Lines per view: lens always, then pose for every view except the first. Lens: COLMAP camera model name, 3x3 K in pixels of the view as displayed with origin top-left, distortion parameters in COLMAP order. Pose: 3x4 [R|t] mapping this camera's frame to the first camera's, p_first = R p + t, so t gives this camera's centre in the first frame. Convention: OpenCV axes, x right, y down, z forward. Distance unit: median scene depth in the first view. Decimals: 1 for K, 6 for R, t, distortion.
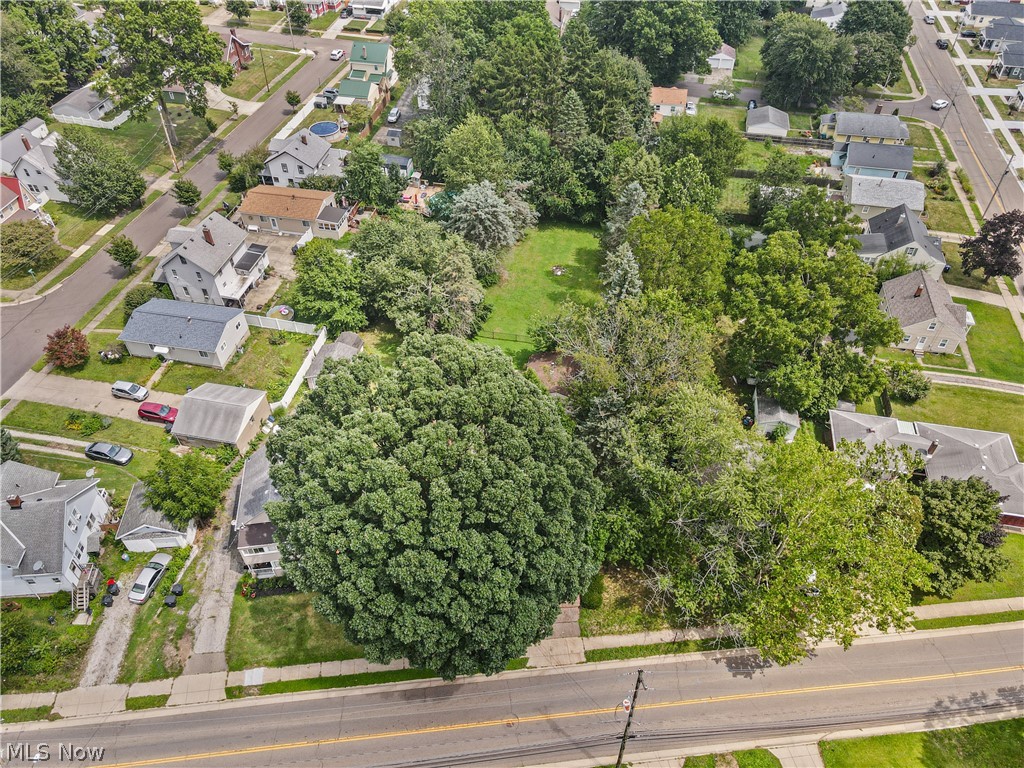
lens RADIAL K [[743.0, 0, 512.0], [0, 743.0, 384.0], [0, 0, 1]] dist [0.032212, -0.021721]
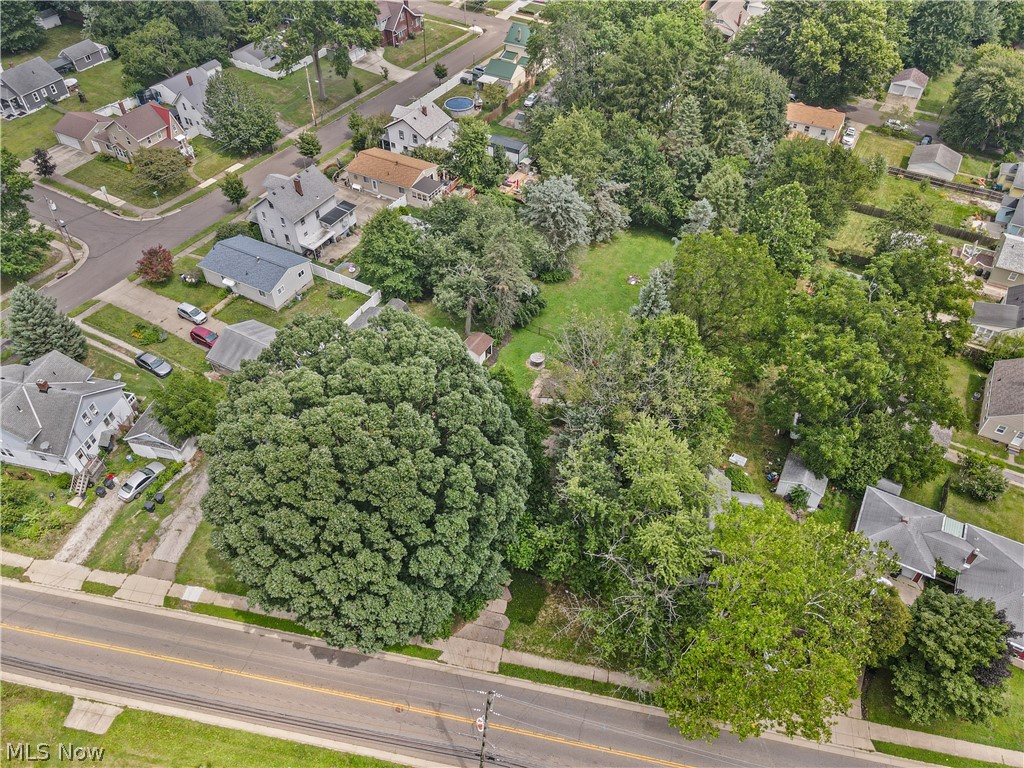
lens RADIAL K [[743.0, 0, 512.0], [0, 743.0, 384.0], [0, 0, 1]] dist [0.032212, -0.021721]
pose [[0.952974, 0.213082, -0.215491, 0.150647], [-0.211264, 0.976914, 0.031710, -0.018514], [0.217273, 0.015307, 0.975991, 0.030151]]
